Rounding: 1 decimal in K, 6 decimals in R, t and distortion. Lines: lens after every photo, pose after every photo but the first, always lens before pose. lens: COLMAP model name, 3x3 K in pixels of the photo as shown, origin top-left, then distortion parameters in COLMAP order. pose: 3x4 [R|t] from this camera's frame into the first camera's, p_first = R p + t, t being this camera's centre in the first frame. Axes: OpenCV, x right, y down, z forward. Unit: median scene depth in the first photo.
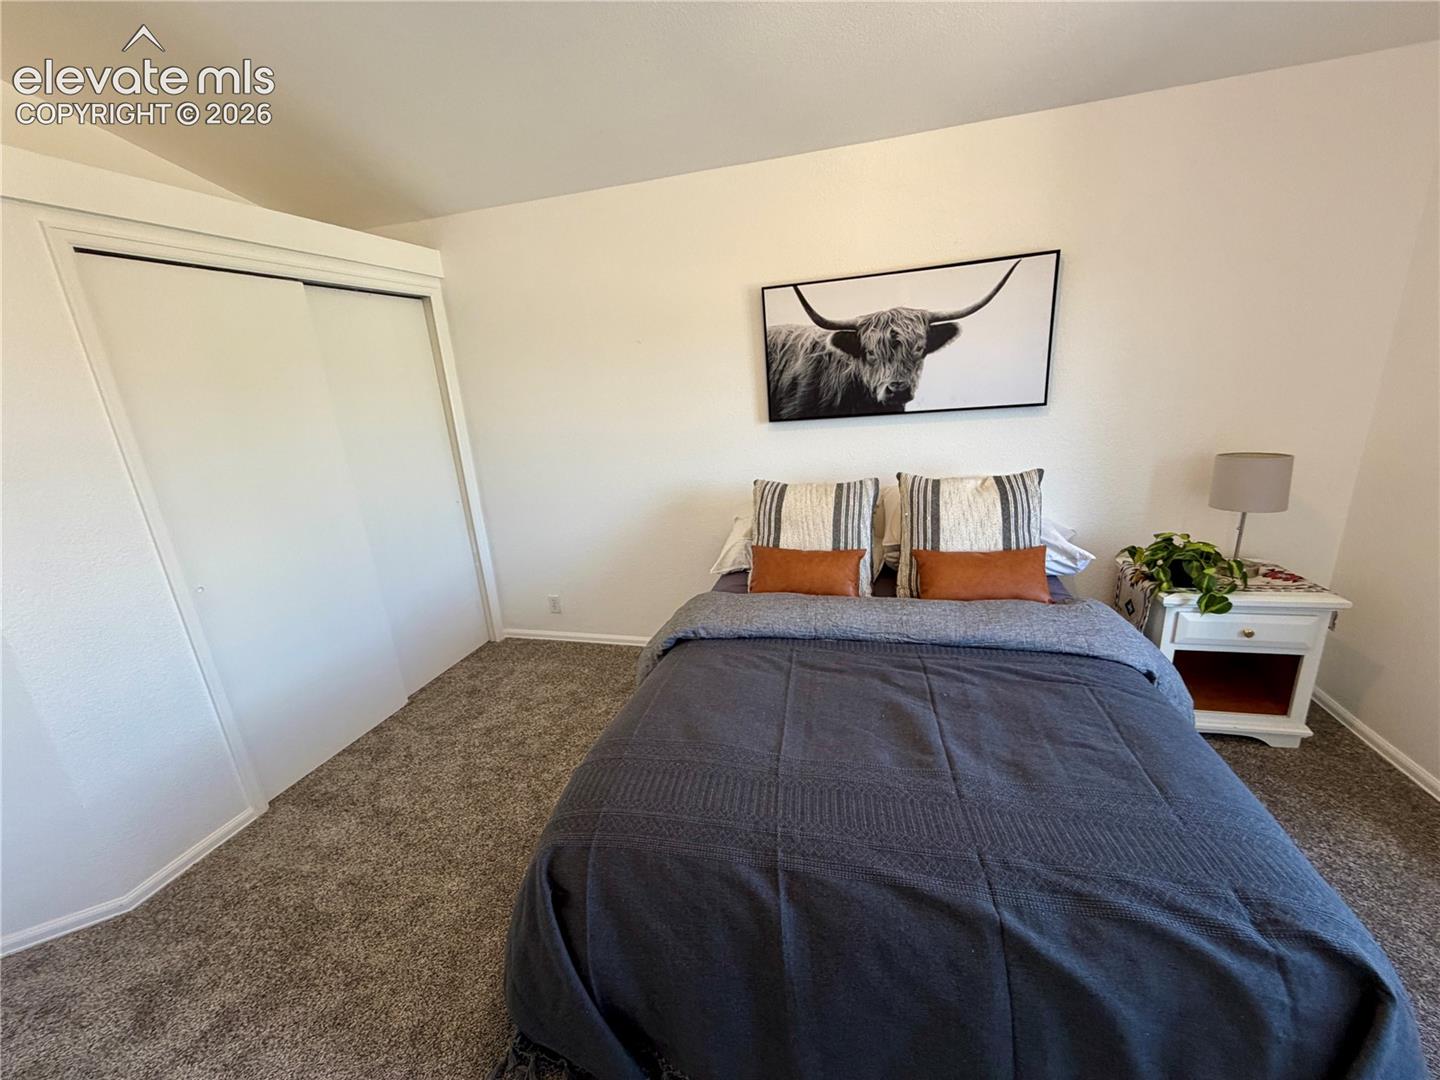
lens RADIAL K [[574.3, 0, 720.9], [0, 574.3, 541.1], [0, 0, 1]] dist [-0.001375, 0.000784]
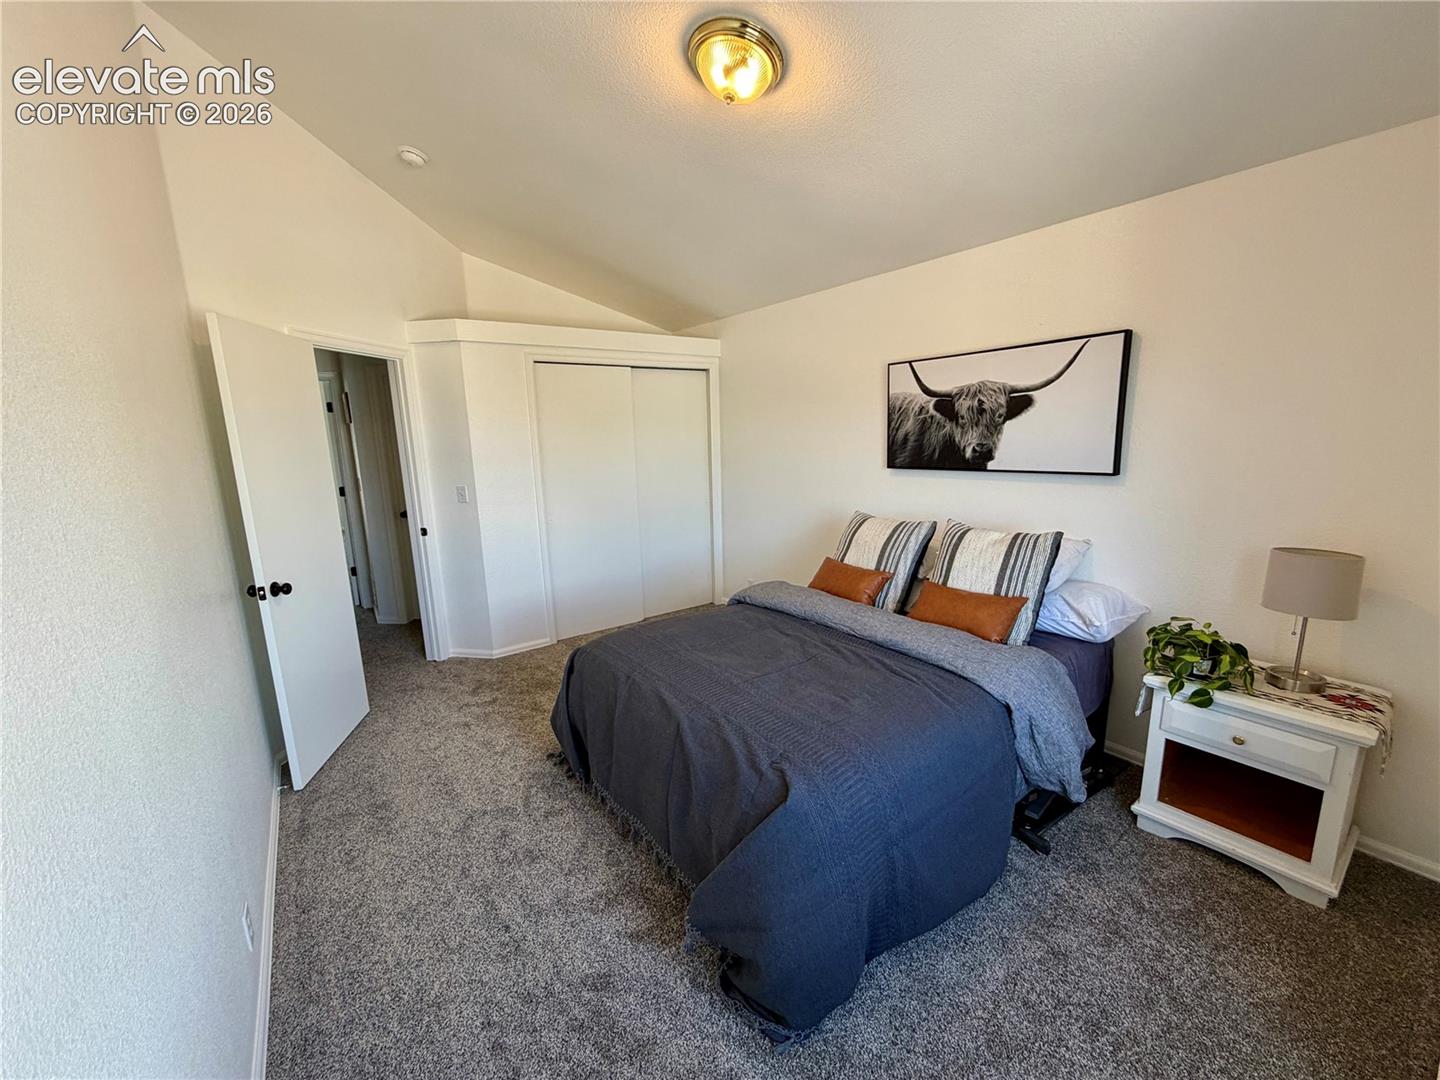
lens RADIAL K [[574.3, 0, 720.4], [0, 574.3, 540.9], [0, 0, 1]] dist [-0.001375, 0.000784]
pose [[0.782155, 0.168958, -0.599739, 0.638073], [-0.204342, 0.978856, 0.009268, 0.009476], [0.588624, 0.115303, 0.800142, -0.206652]]
